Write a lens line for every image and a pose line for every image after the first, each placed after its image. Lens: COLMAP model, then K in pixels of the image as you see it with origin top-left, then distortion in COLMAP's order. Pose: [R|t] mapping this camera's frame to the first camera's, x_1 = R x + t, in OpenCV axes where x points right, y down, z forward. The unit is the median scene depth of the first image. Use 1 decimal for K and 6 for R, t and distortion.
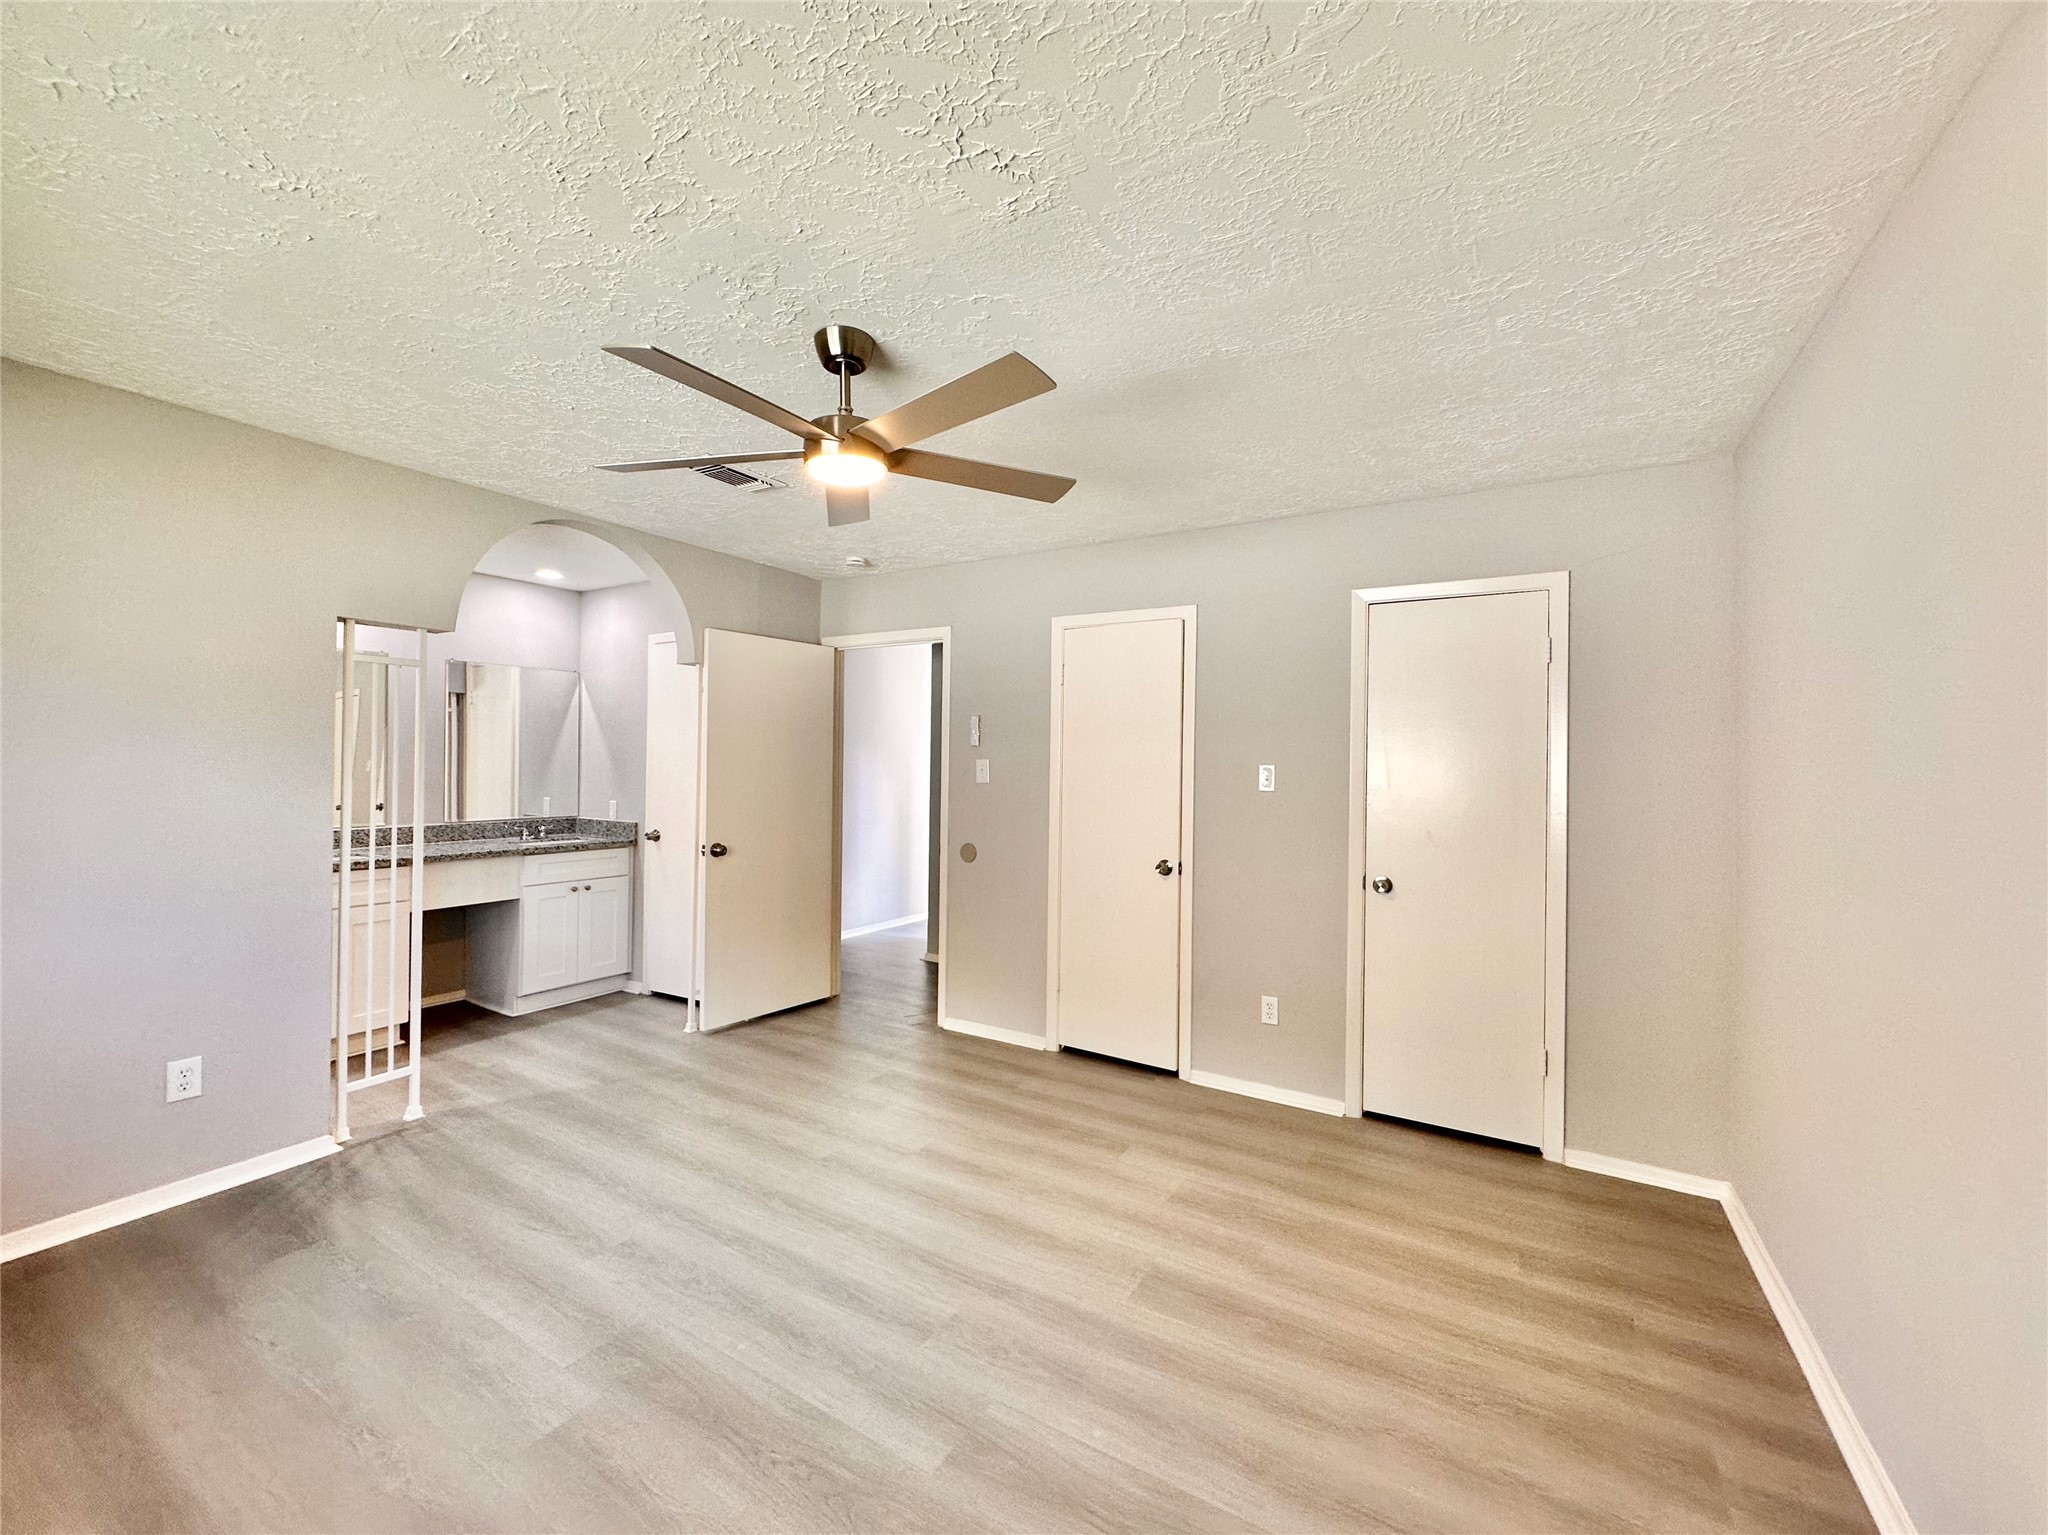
lens RADIAL K [[818.5, 0, 1022.1], [0, 818.5, 765.5], [0, 0, 1]] dist [-0.002559, 0.000348]
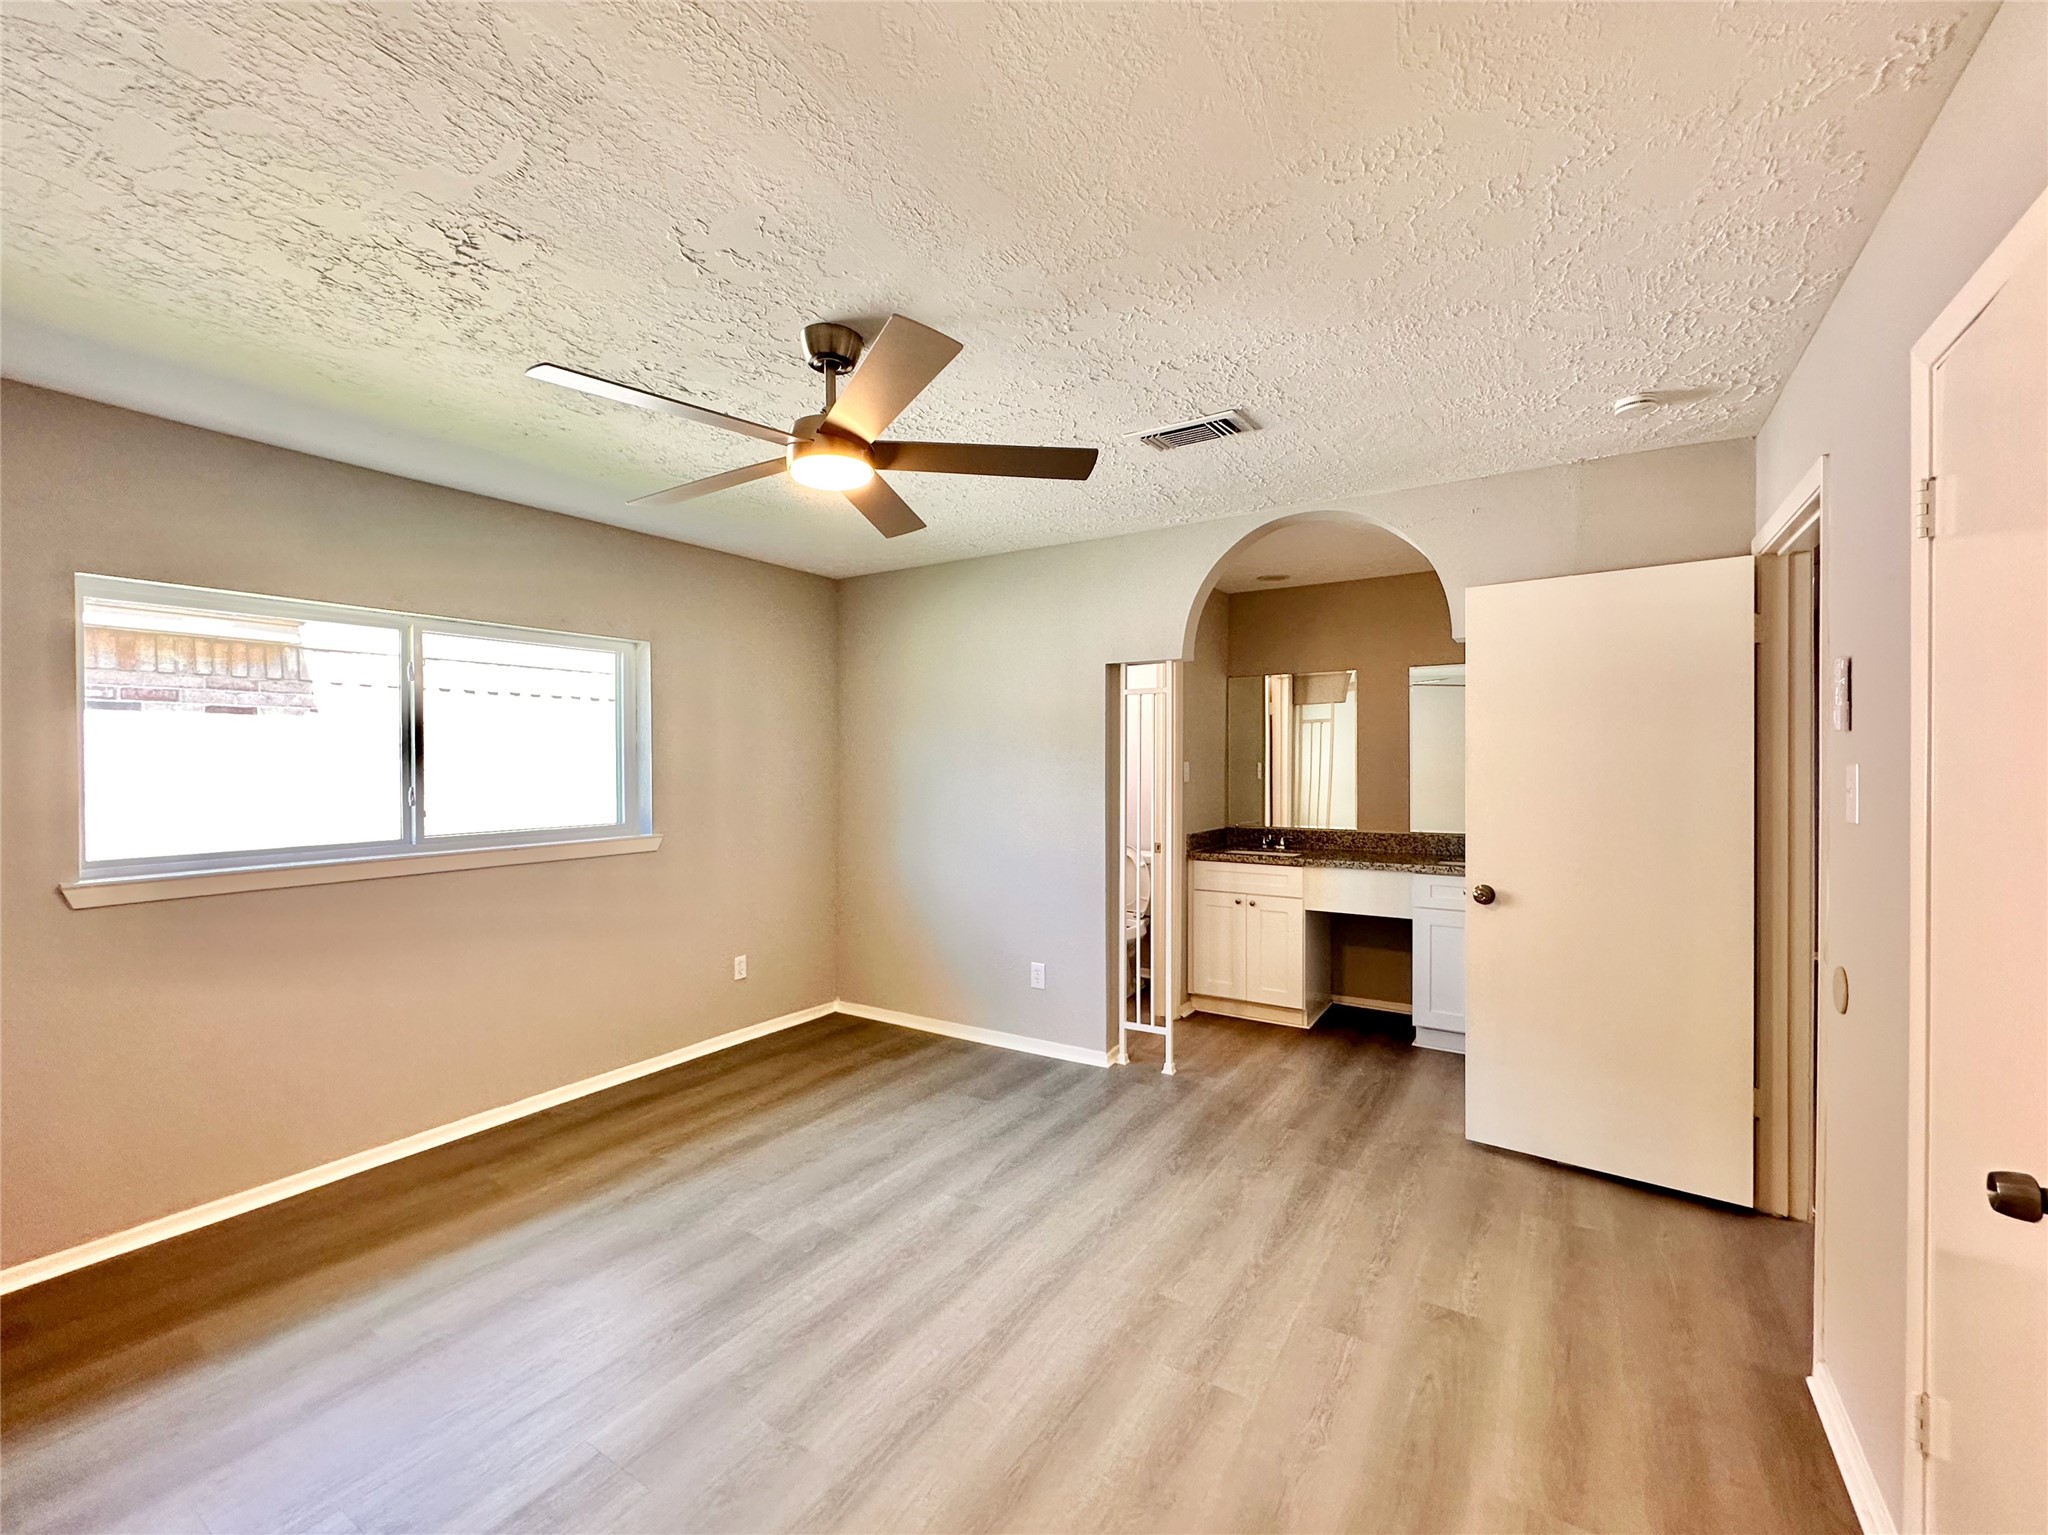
lens RADIAL K [[863.3, 0, 1019.9], [0, 863.3, 768.4], [0, 0, 1]] dist [-0.001649, 0.001006]
pose [[-0.021345, -0.005232, -0.999758, 0.716571], [0.003134, 0.999981, -0.005300, -0.005996], [0.999767, -0.003247, -0.021328, 1.129763]]
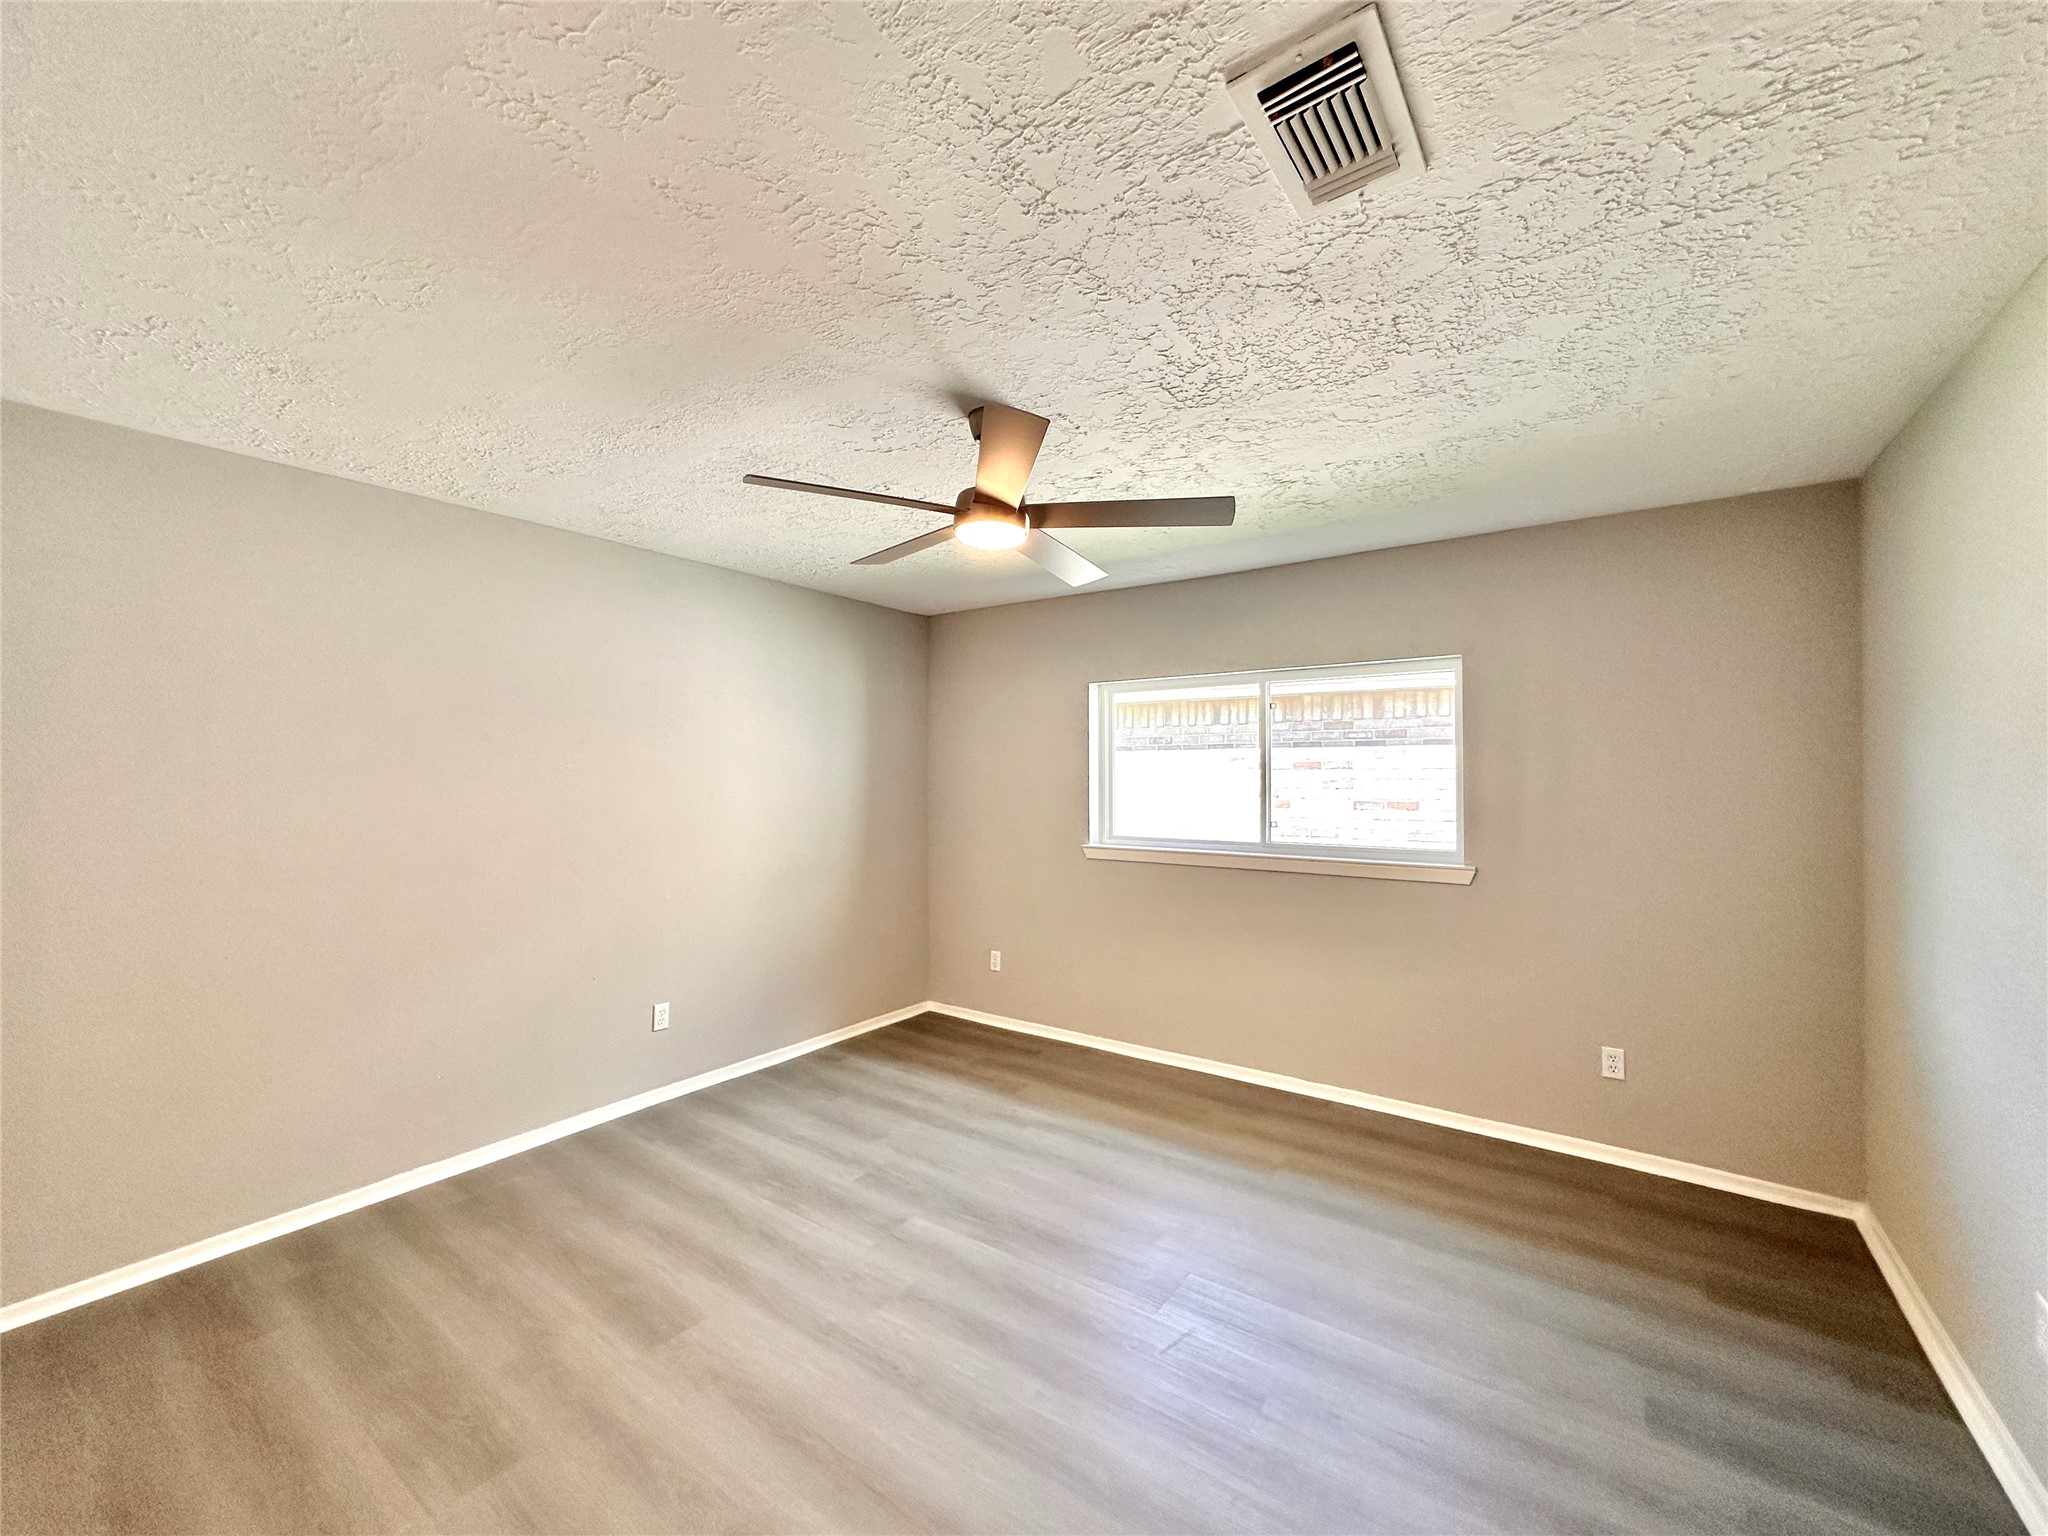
lens RADIAL K [[818.5, 0, 1022.1], [0, 818.5, 766.0], [0, 0, 1]] dist [-0.002559, 0.000348]
pose [[-0.997275, -0.016867, 0.071819, -0.308145], [-0.017928, 0.999739, -0.014149, -0.030651], [-0.071562, -0.015398, -0.997317, 1.898443]]
